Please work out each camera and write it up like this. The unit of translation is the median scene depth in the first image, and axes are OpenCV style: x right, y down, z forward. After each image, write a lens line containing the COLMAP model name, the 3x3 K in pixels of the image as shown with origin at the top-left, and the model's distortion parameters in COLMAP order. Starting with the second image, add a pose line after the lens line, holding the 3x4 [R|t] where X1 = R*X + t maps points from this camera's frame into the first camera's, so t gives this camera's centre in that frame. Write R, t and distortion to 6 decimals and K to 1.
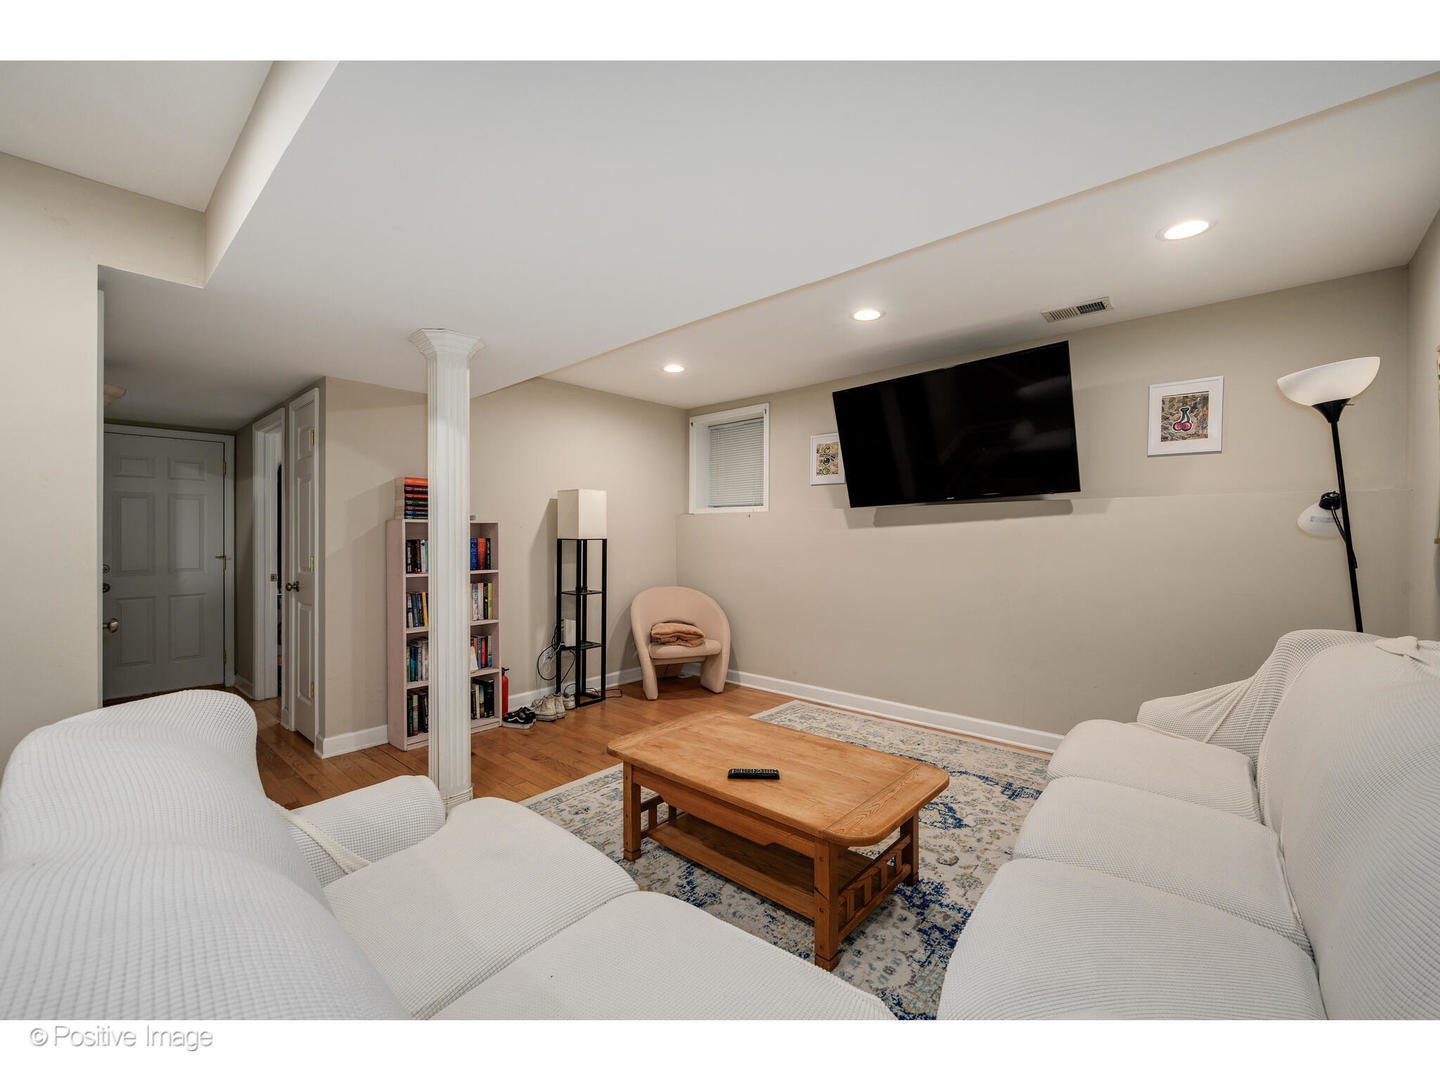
lens RADIAL K [[579.5, 0, 729.7], [0, 579.5, 542.7], [0, 0, 1]] dist [0.001210, 0.000565]
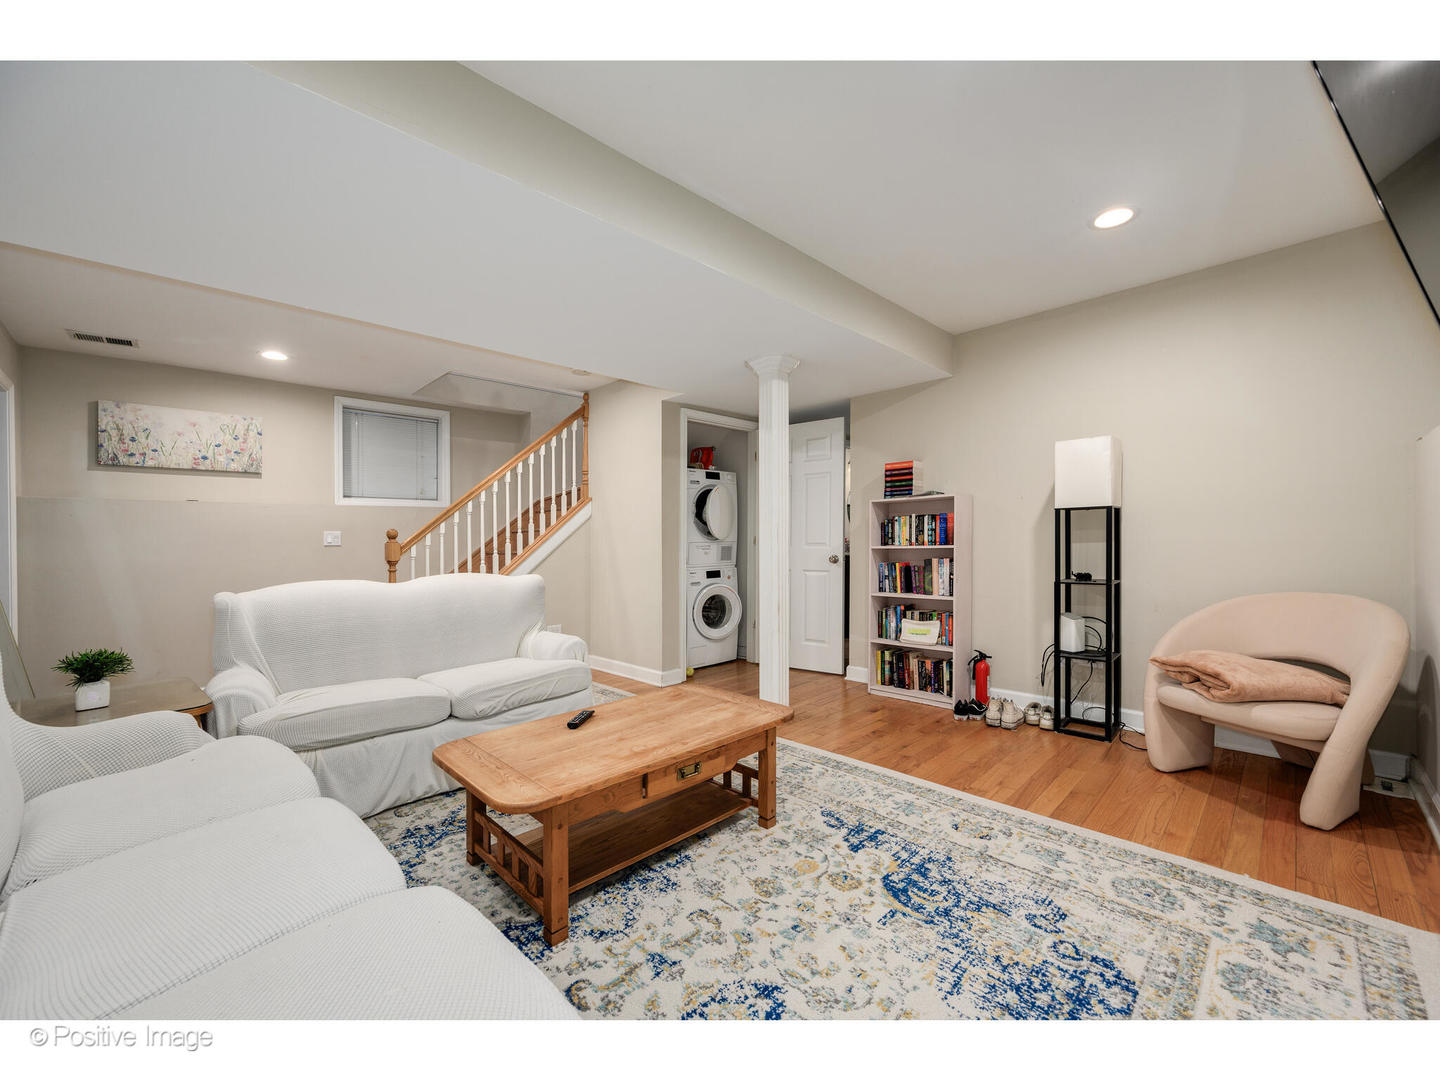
lens RADIAL K [[579.5, 0, 729.9], [0, 579.5, 541.1], [0, 0, 1]] dist [0.001210, 0.000565]
pose [[-0.057809, 0.006093, -0.998309, 0.621911], [0.006451, 0.999963, 0.005730, 0.034281], [0.998307, -0.006108, -0.057847, 0.751912]]
